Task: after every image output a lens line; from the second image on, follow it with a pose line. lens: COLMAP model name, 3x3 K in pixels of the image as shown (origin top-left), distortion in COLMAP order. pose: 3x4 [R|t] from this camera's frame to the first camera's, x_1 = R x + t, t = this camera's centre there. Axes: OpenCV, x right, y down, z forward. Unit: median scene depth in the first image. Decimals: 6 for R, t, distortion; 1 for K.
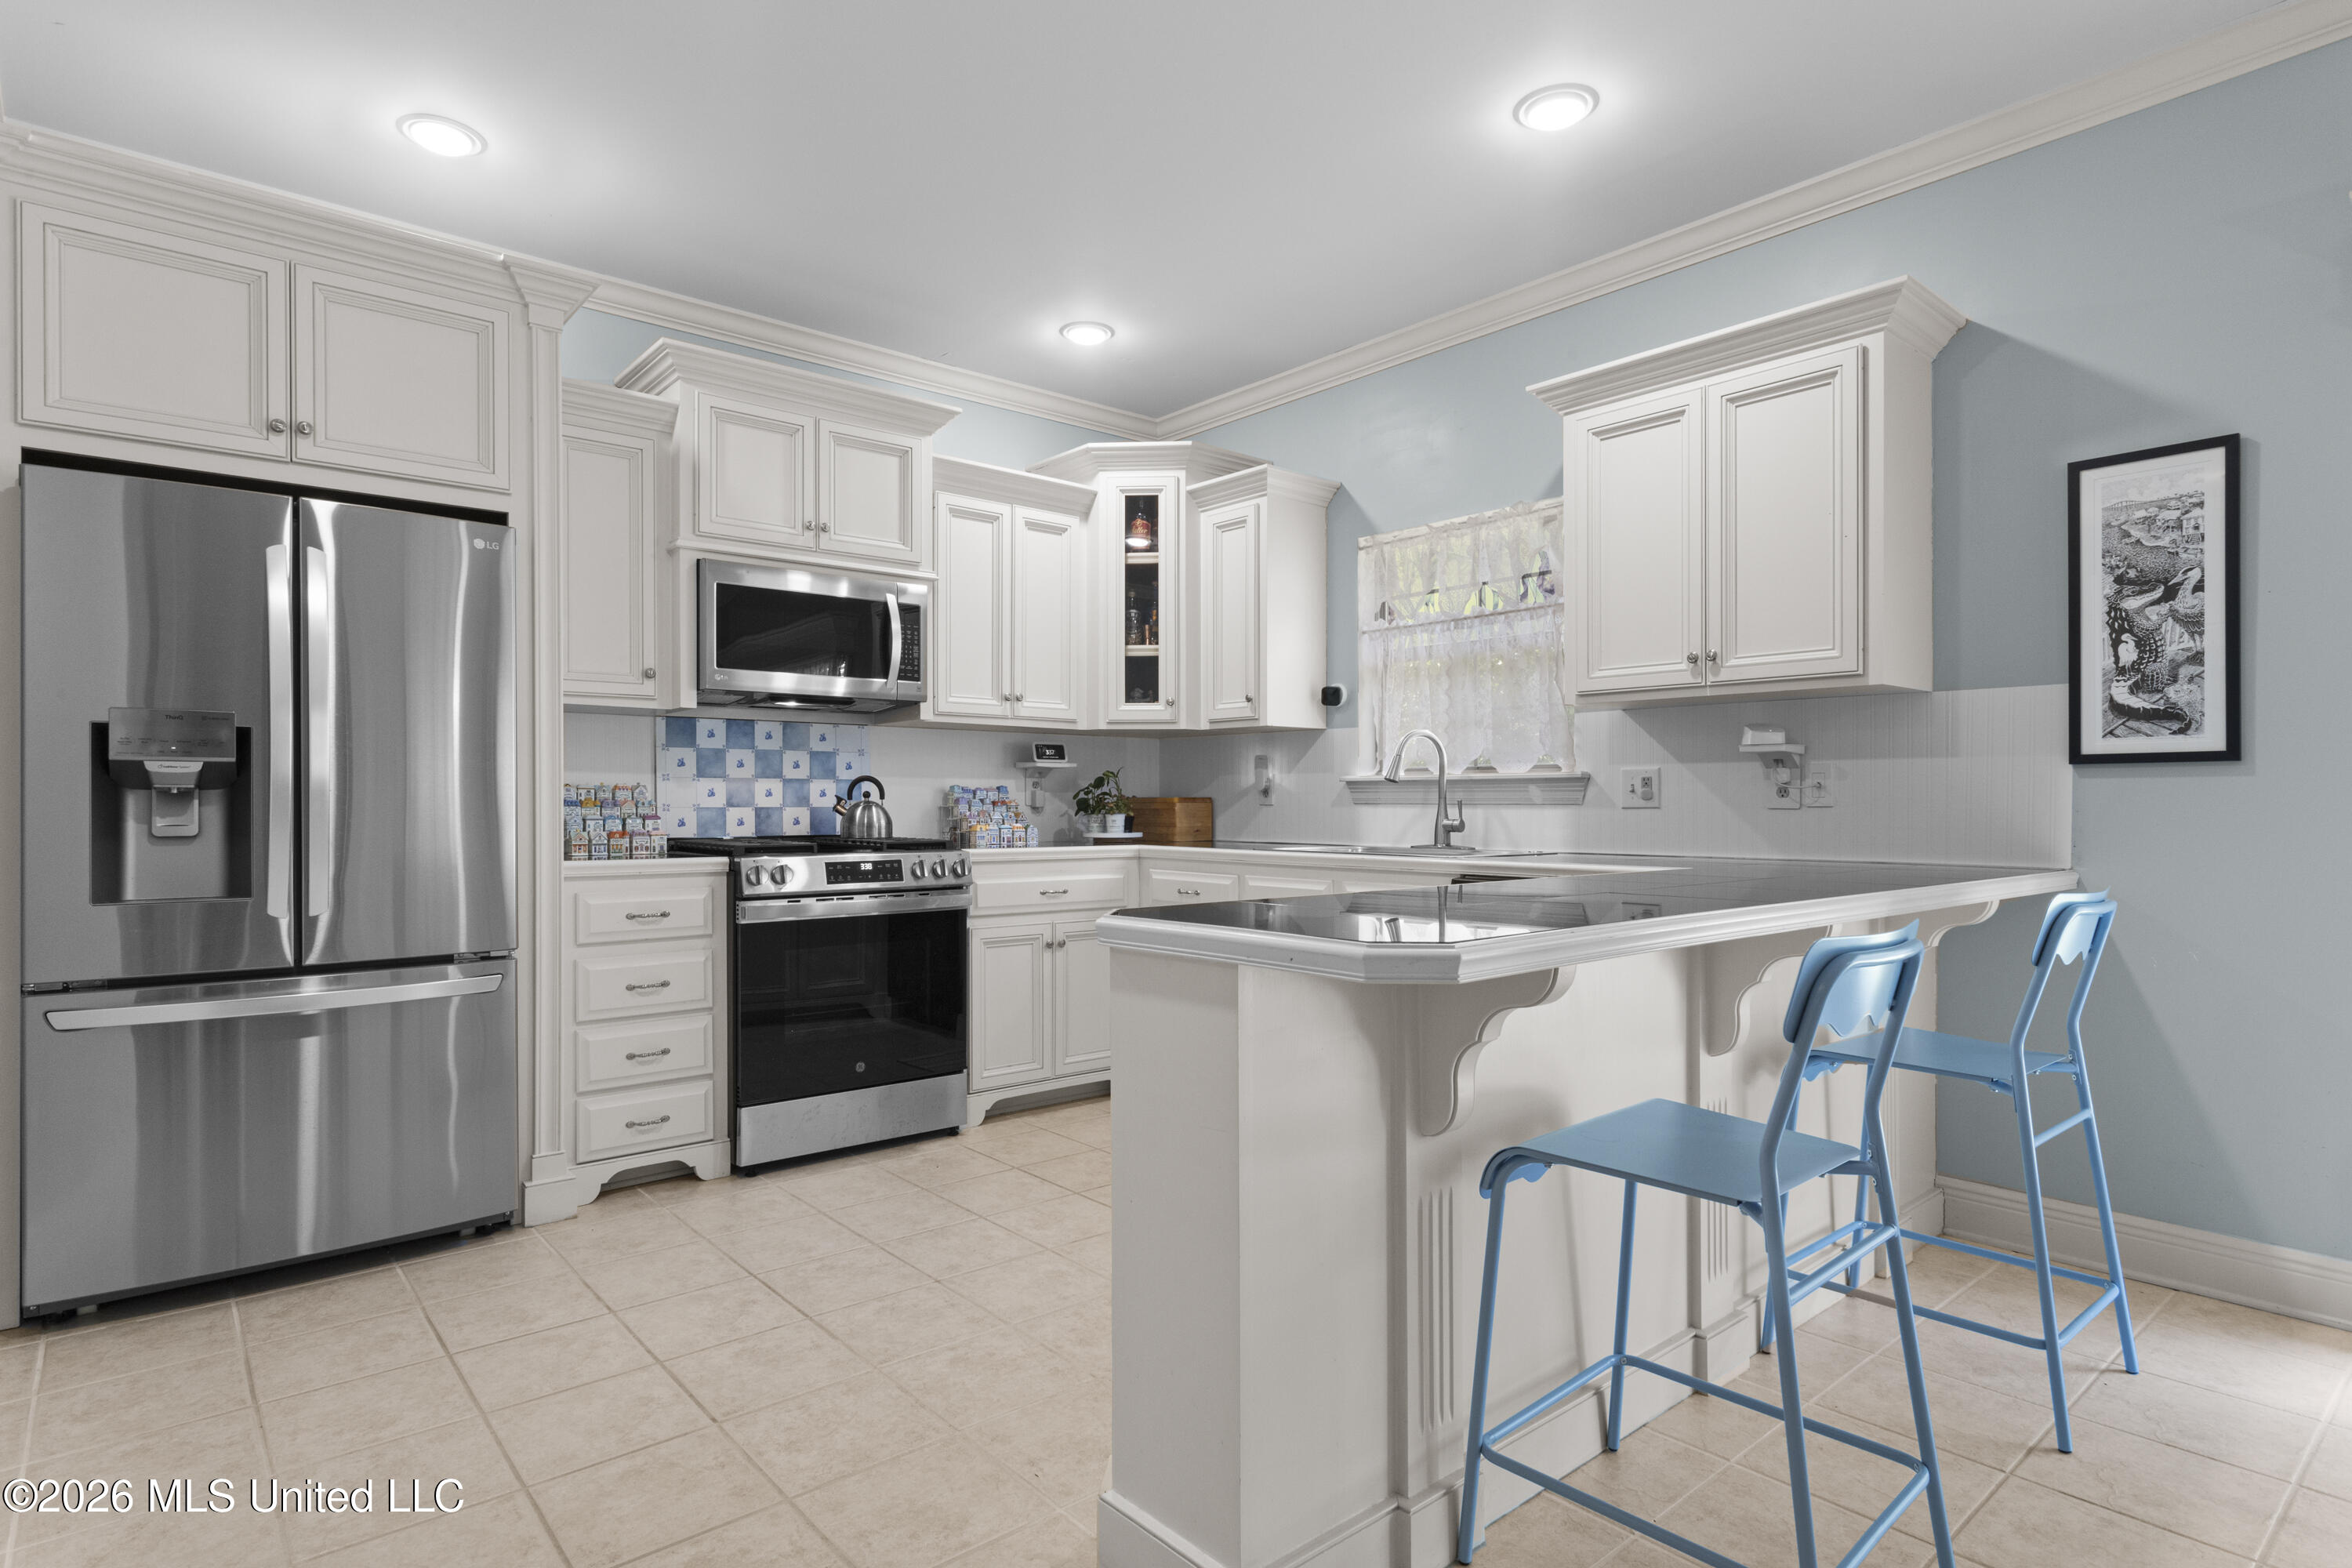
lens RADIAL K [[1232.8, 0, 1169.2], [0, 1232.8, 803.5], [0, 0, 1]] dist [-0.002964, 0.010154]
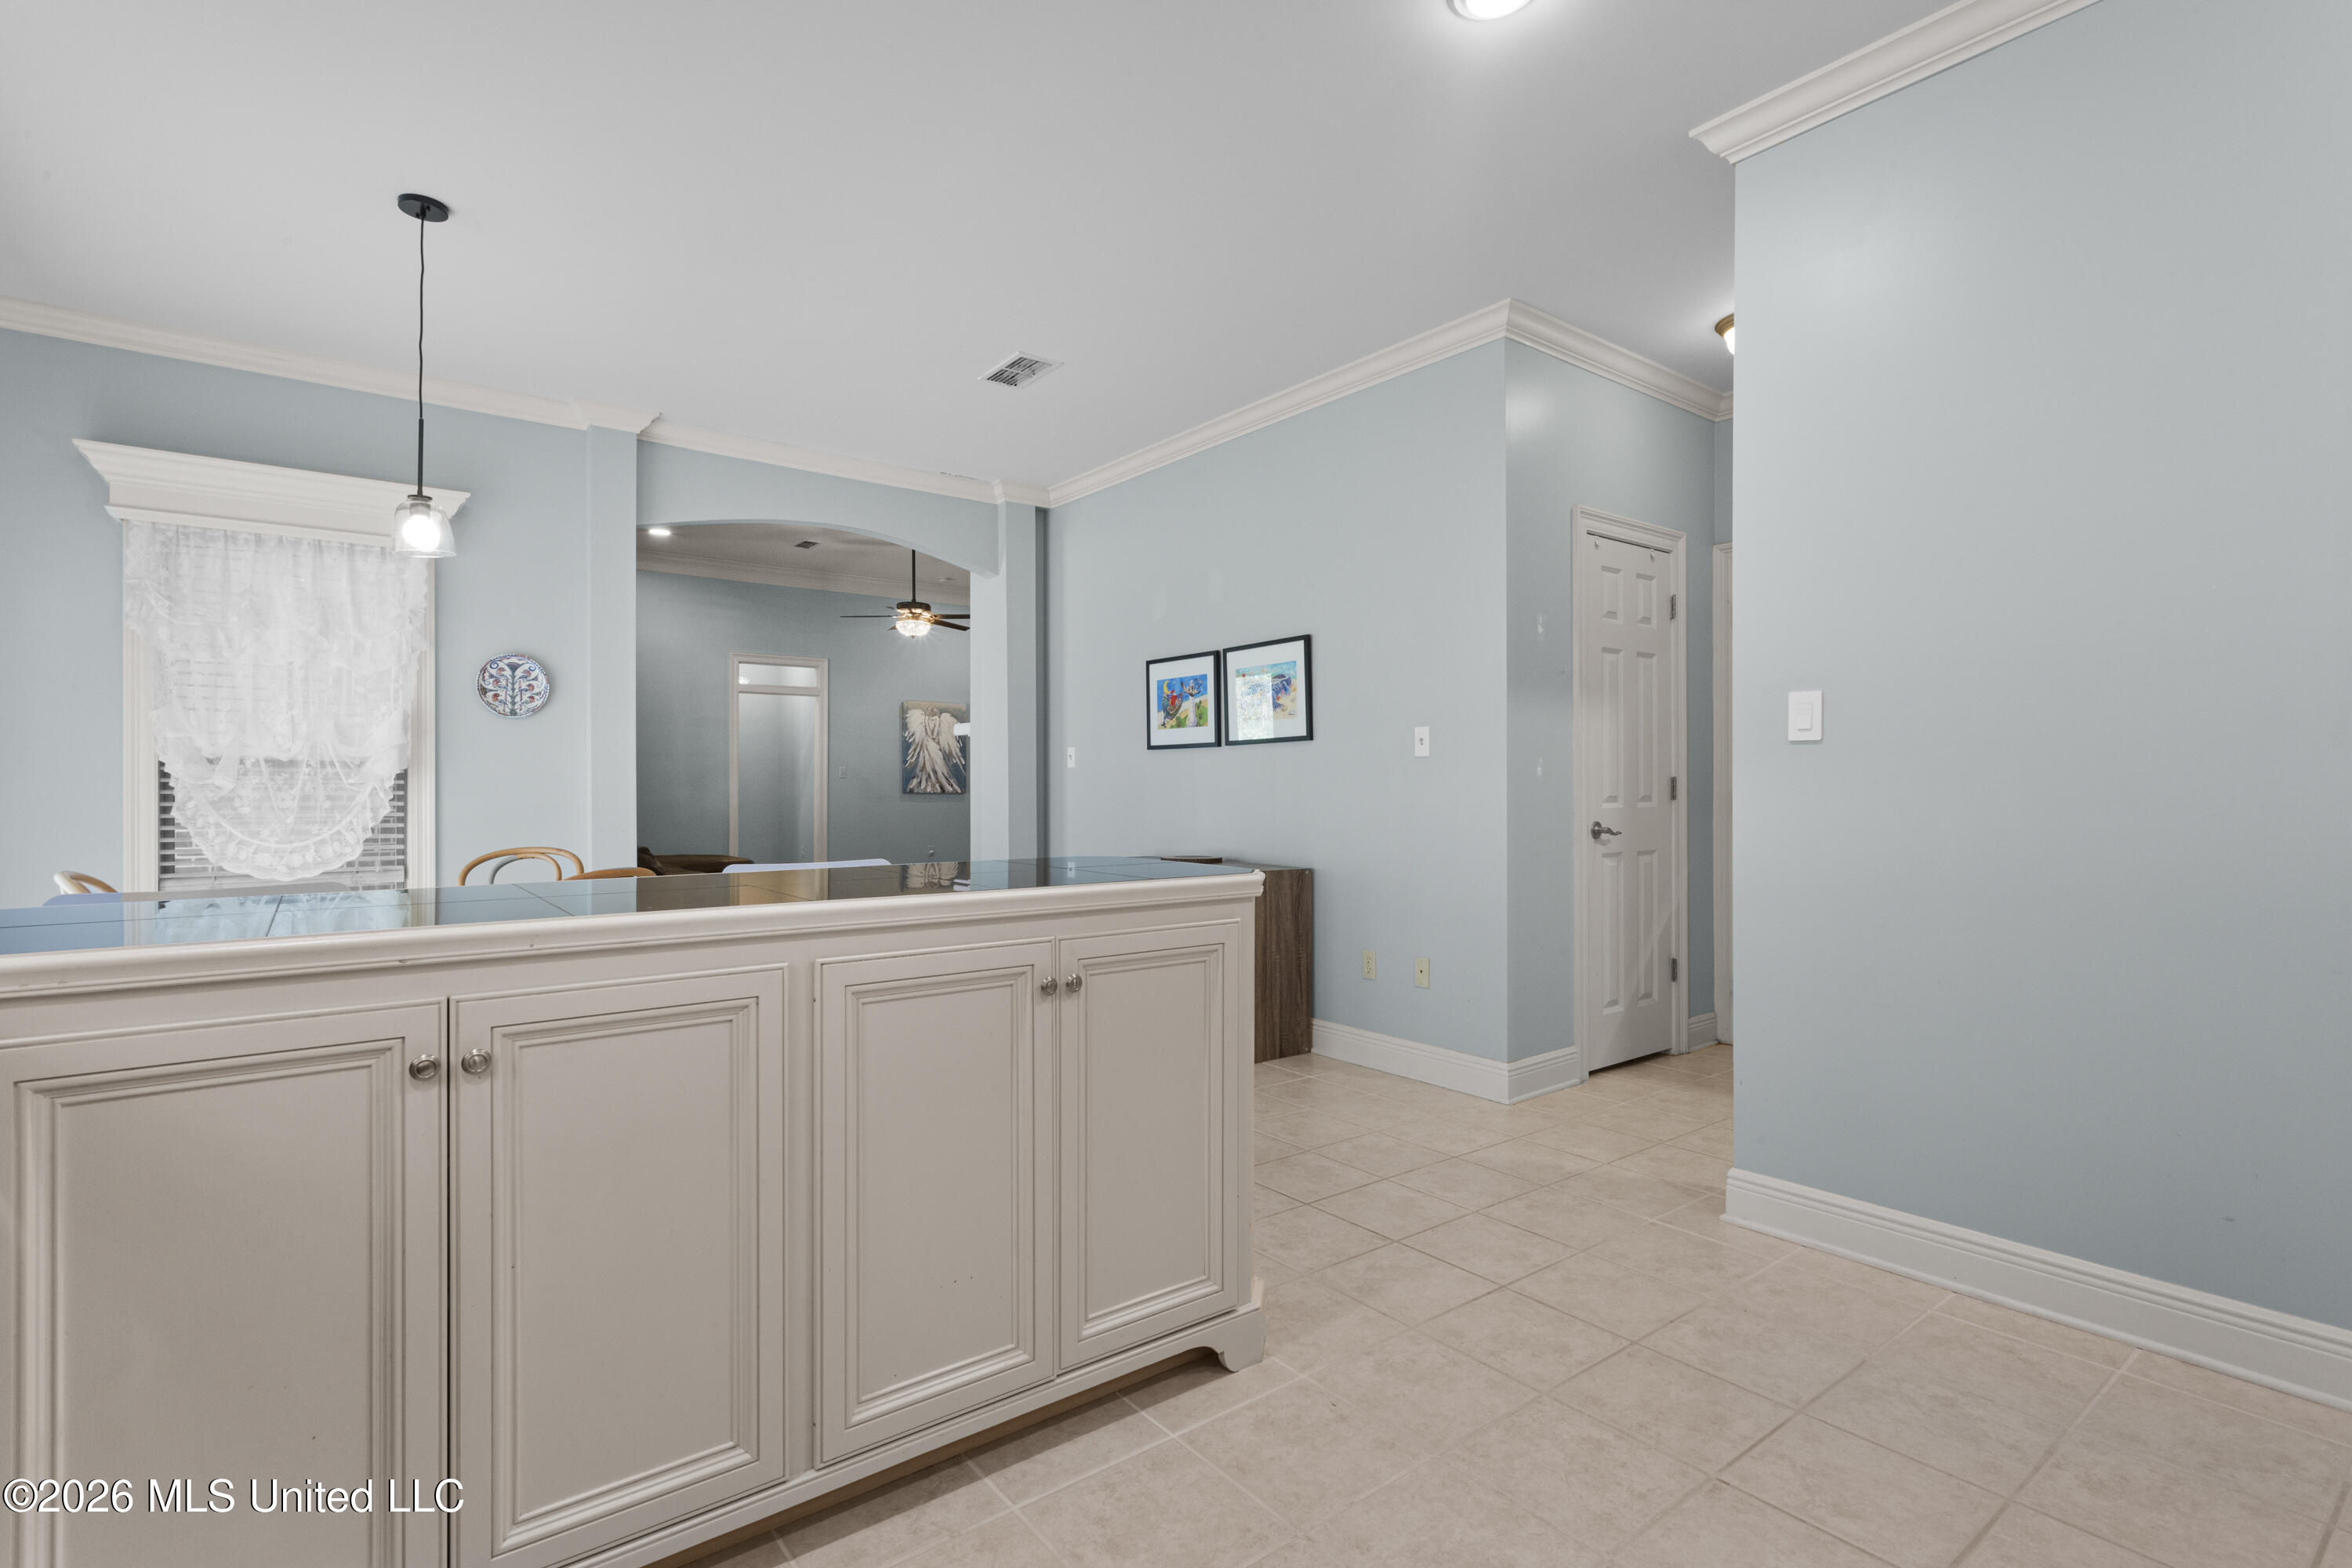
lens RADIAL K [[1111.7, 0, 1176.0], [0, 1111.7, 784.0], [0, 0, 1]] dist [0.001597, 0.000194]
pose [[-0.999016, 0.003290, 0.044233, -0.006011], [0.003234, 0.999994, -0.001331, -0.002128], [-0.044238, -0.001186, -0.999020, 0.950042]]
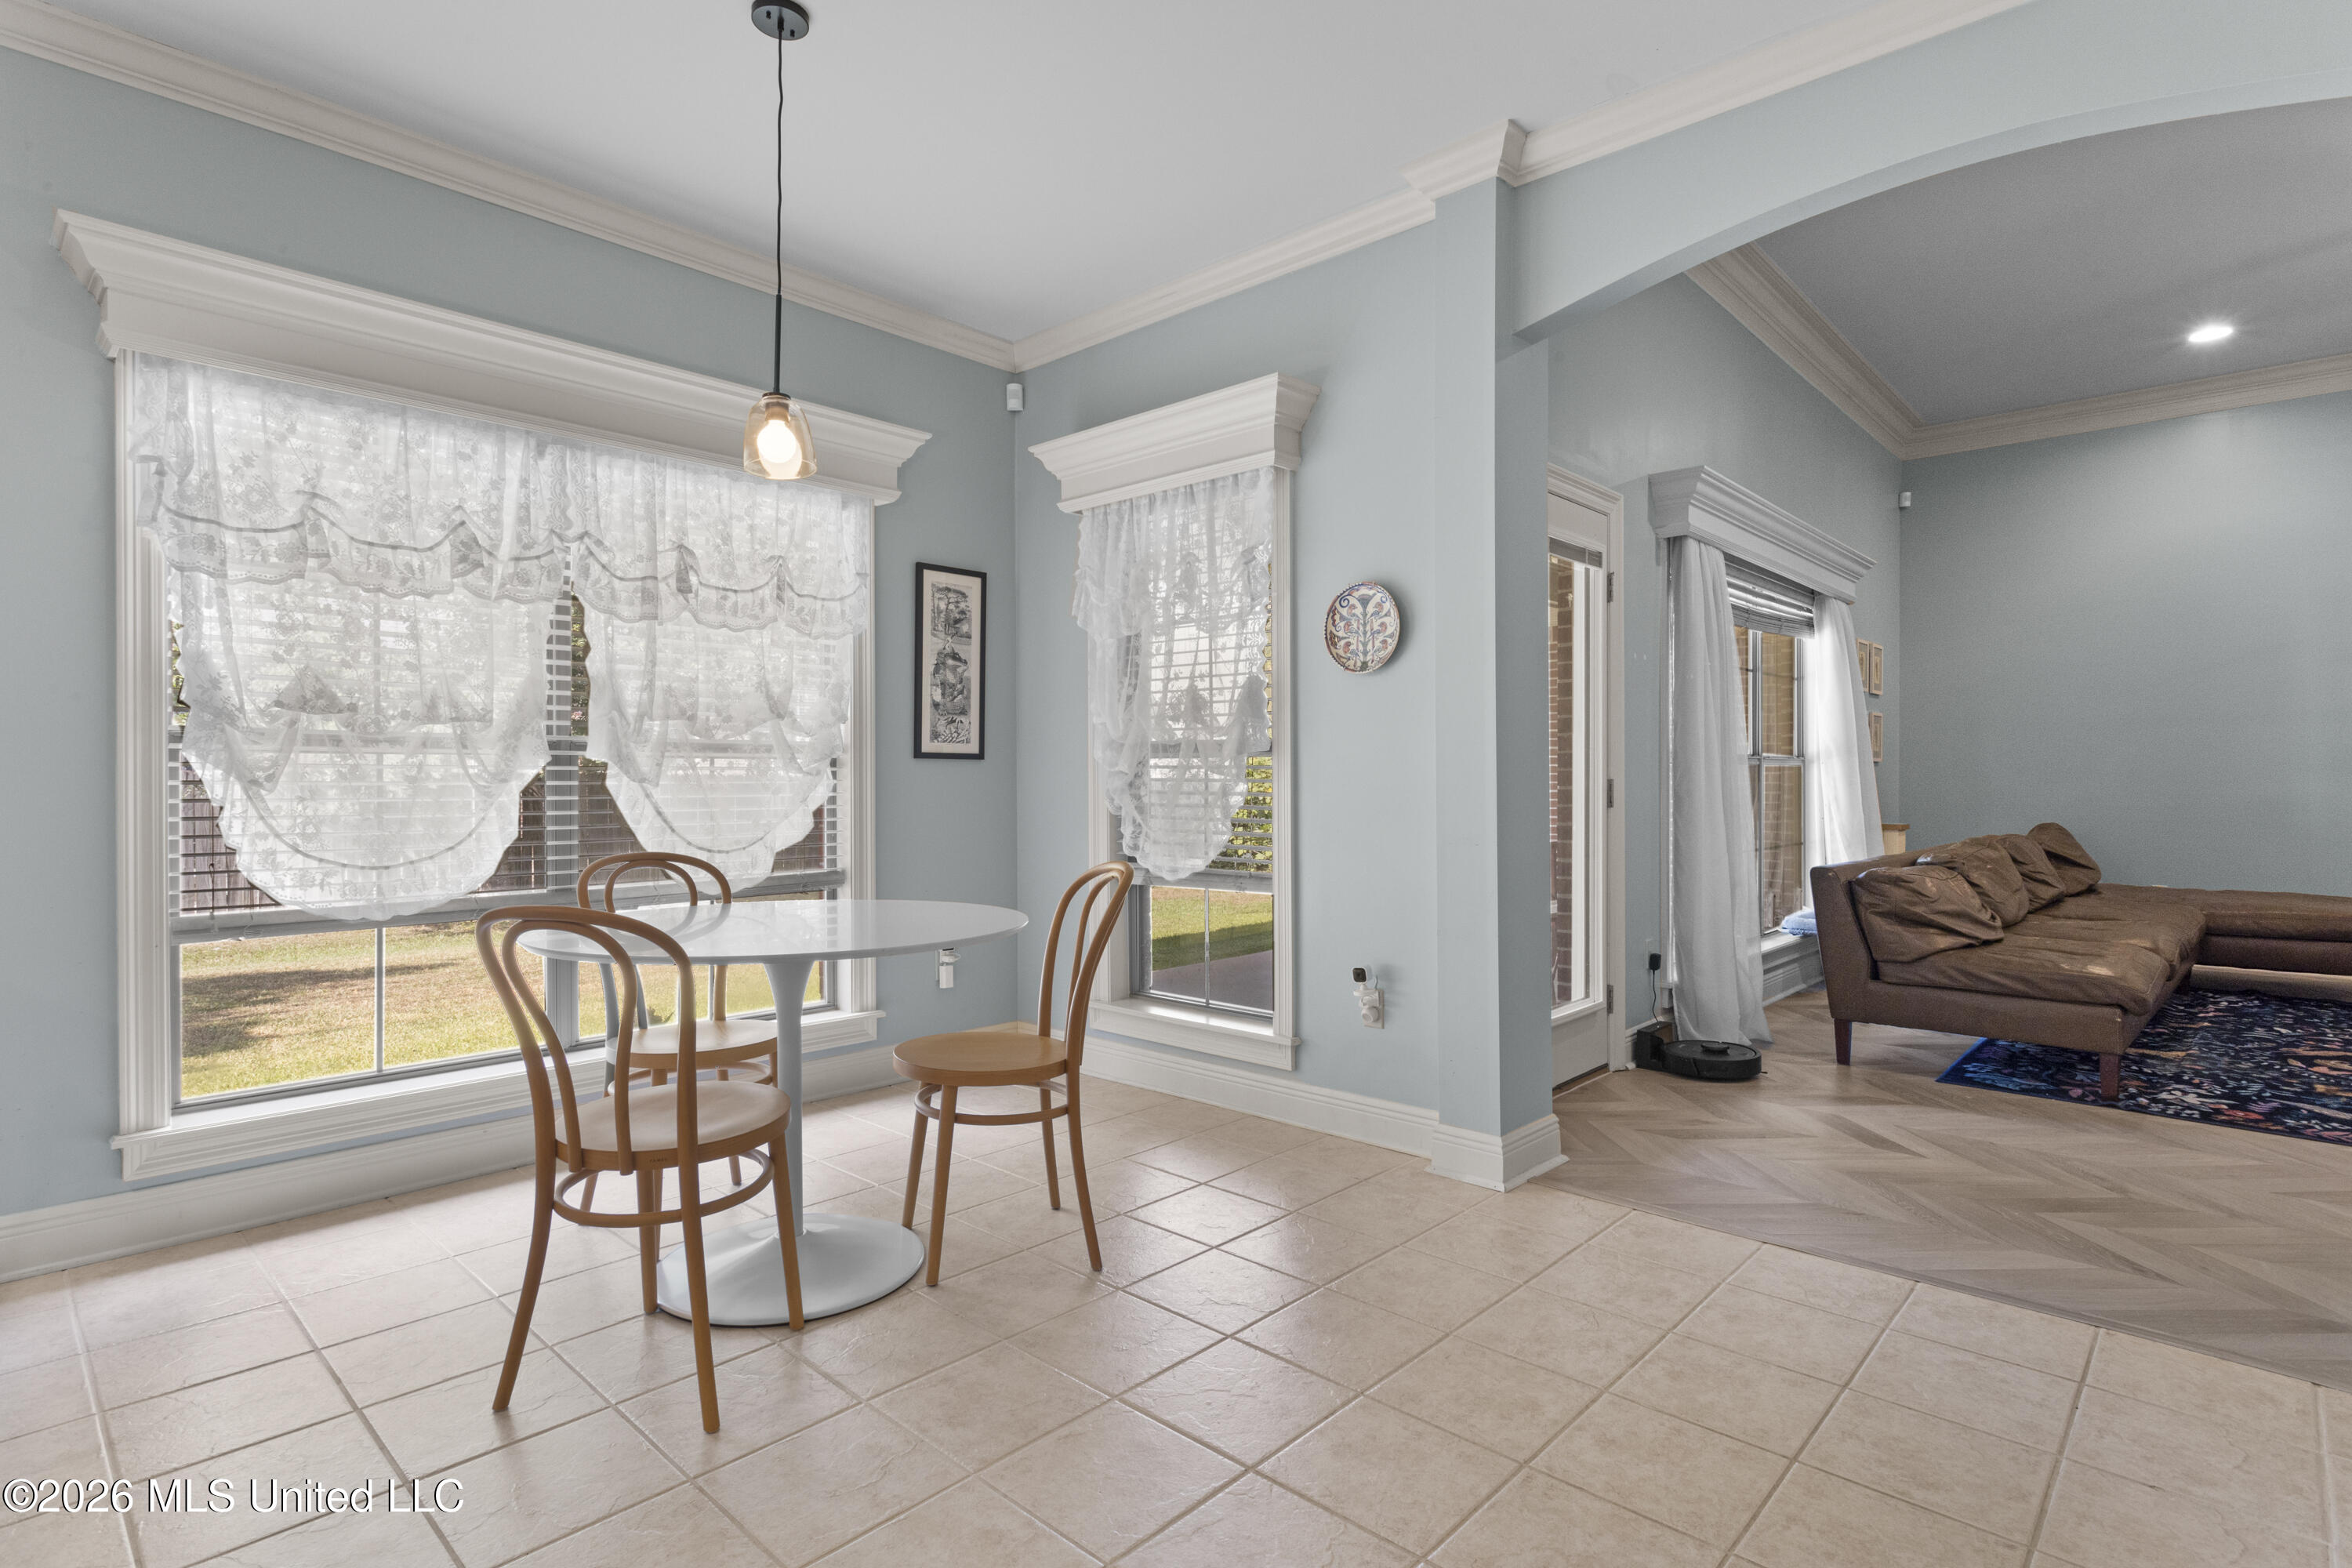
lens RADIAL K [[1171.5, 0, 1170.7], [0, 1171.5, 780.9], [0, 0, 1]] dist [-0.006496, 0.000484]
pose [[-0.113369, -0.001655, 0.993552, -0.094596], [0.002466, 0.999995, 0.001947, 0.001084], [-0.993550, 0.002671, -0.113364, 0.089297]]
